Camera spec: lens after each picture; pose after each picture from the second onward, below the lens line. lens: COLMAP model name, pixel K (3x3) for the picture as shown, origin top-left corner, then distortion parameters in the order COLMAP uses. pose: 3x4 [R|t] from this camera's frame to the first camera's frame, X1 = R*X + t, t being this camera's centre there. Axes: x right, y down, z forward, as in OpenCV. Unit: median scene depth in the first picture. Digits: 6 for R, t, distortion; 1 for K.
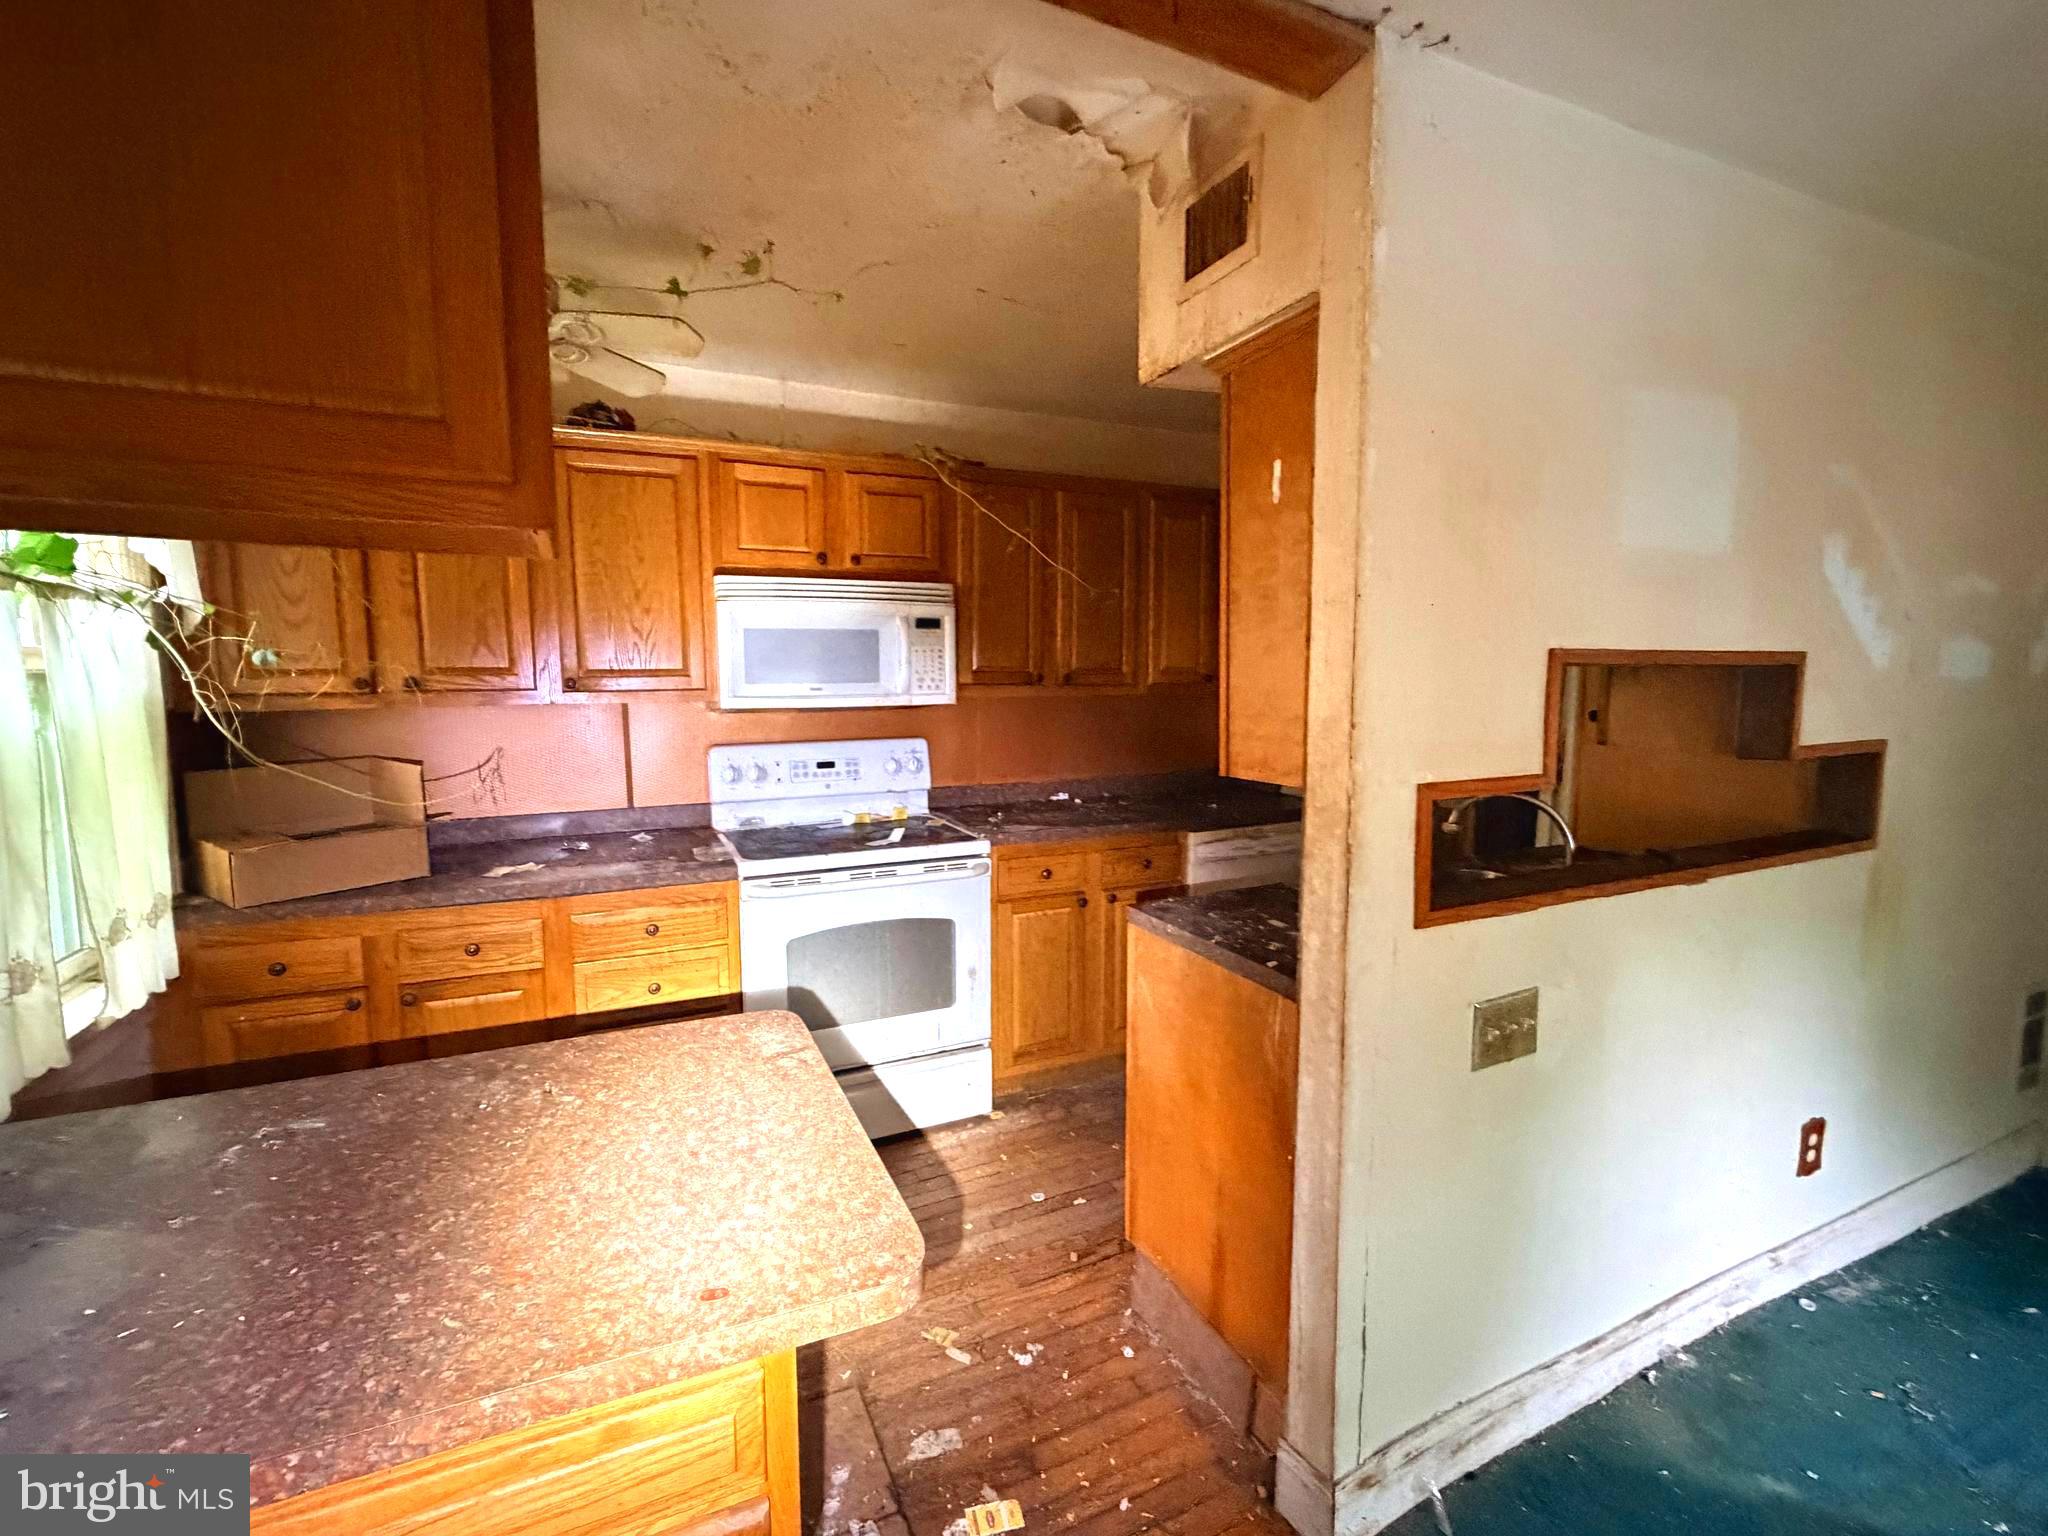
lens RADIAL K [[907.1, 0, 1024.0], [0, 907.1, 768.0], [0, 0, 1]] dist [0.000290, -0.000164]
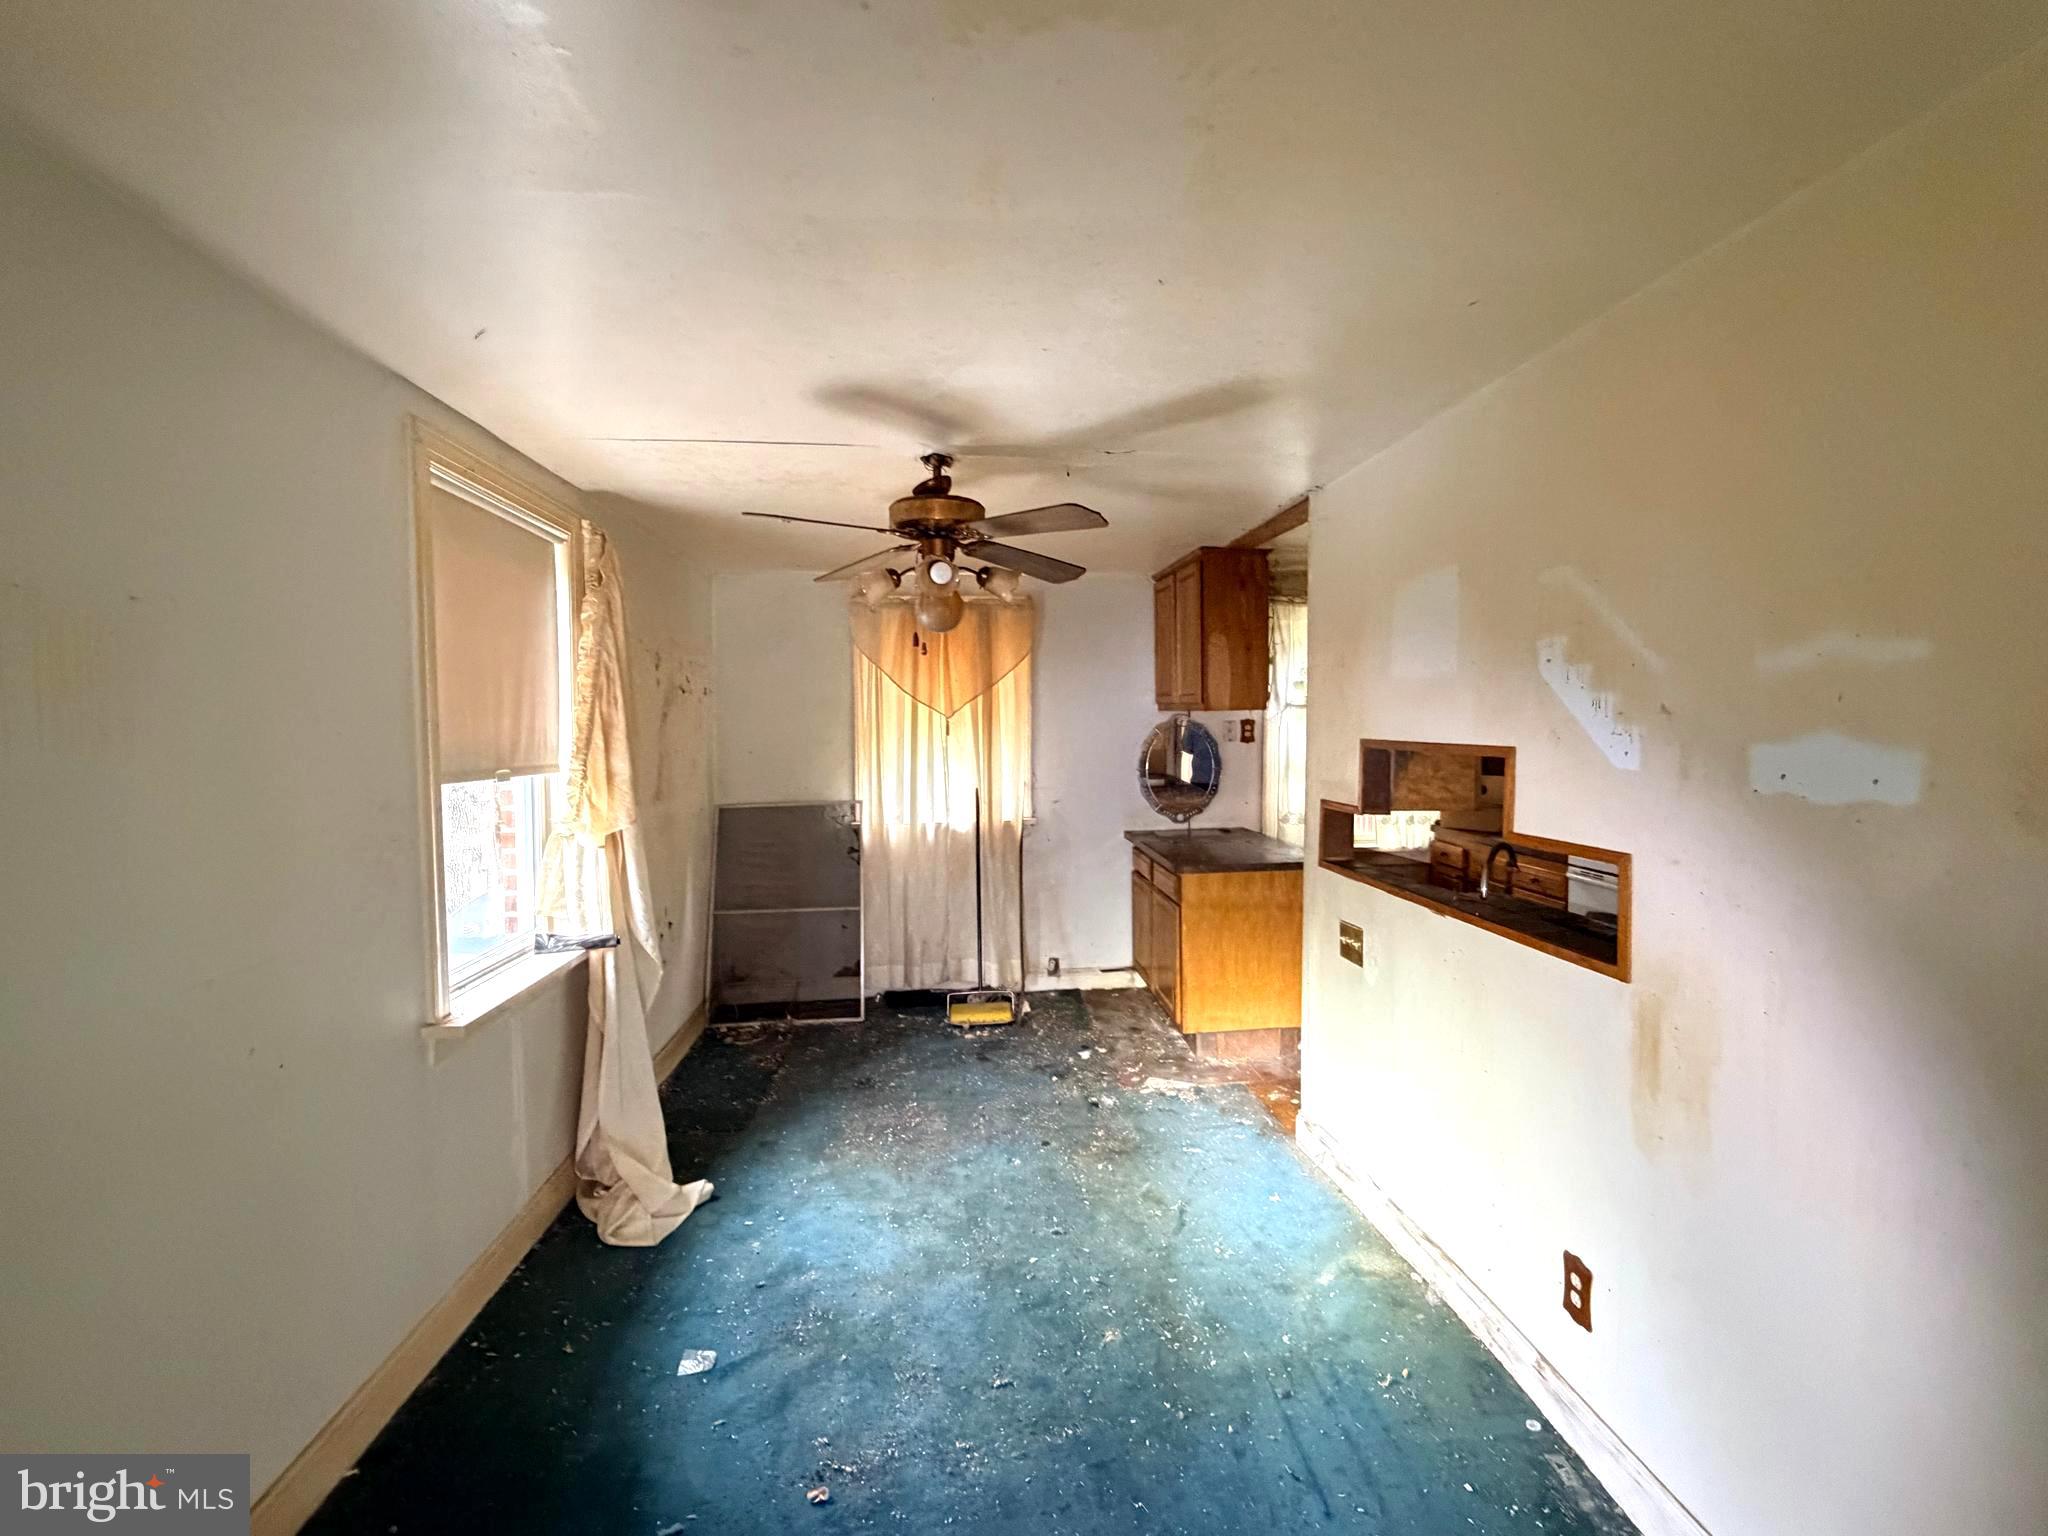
lens RADIAL K [[914.9, 0, 1024.0], [0, 914.9, 768.0], [0, 0, 1]] dist [-0.003078, -0.000506]
pose [[-0.335702, 0.056658, -0.940263, 1.411766], [-0.095240, 0.991033, 0.093721, -0.100363], [0.937141, 0.121013, -0.327295, 0.535415]]
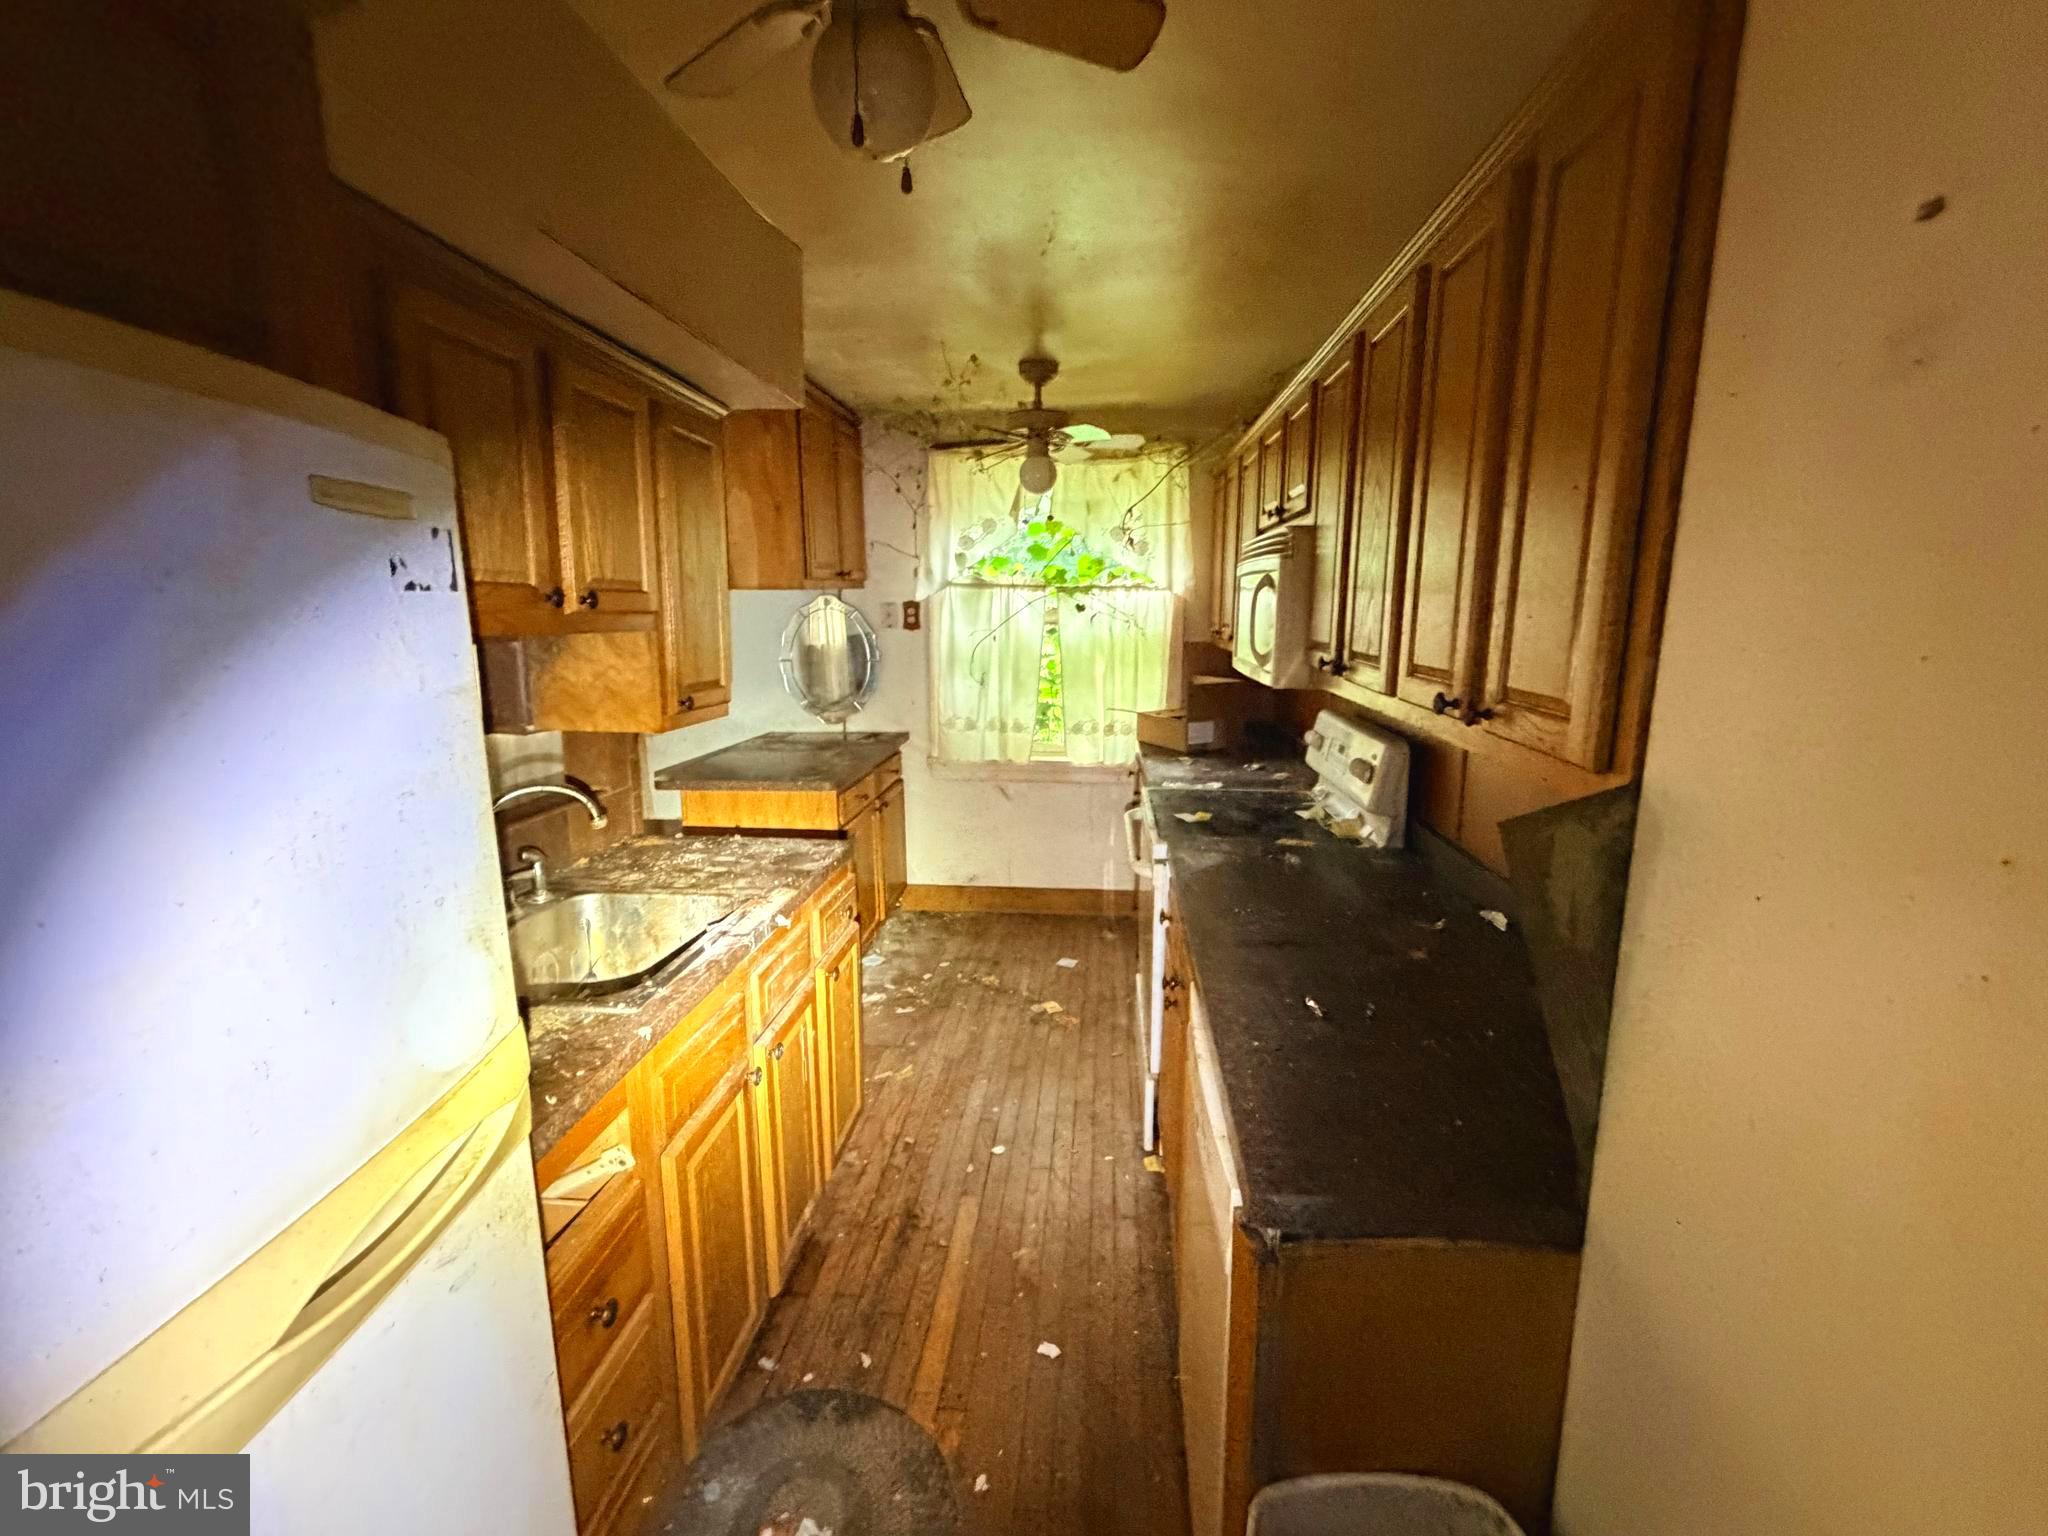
lens RADIAL K [[914.9, 0, 1024.0], [0, 914.9, 768.0], [0, 0, 1]] dist [-0.003078, -0.000506]
pose [[-0.520569, 0.158065, -0.839061, 0.722232], [-0.092656, 0.966453, 0.239548, -0.184838], [0.848778, 0.202445, -0.488459, 1.330981]]
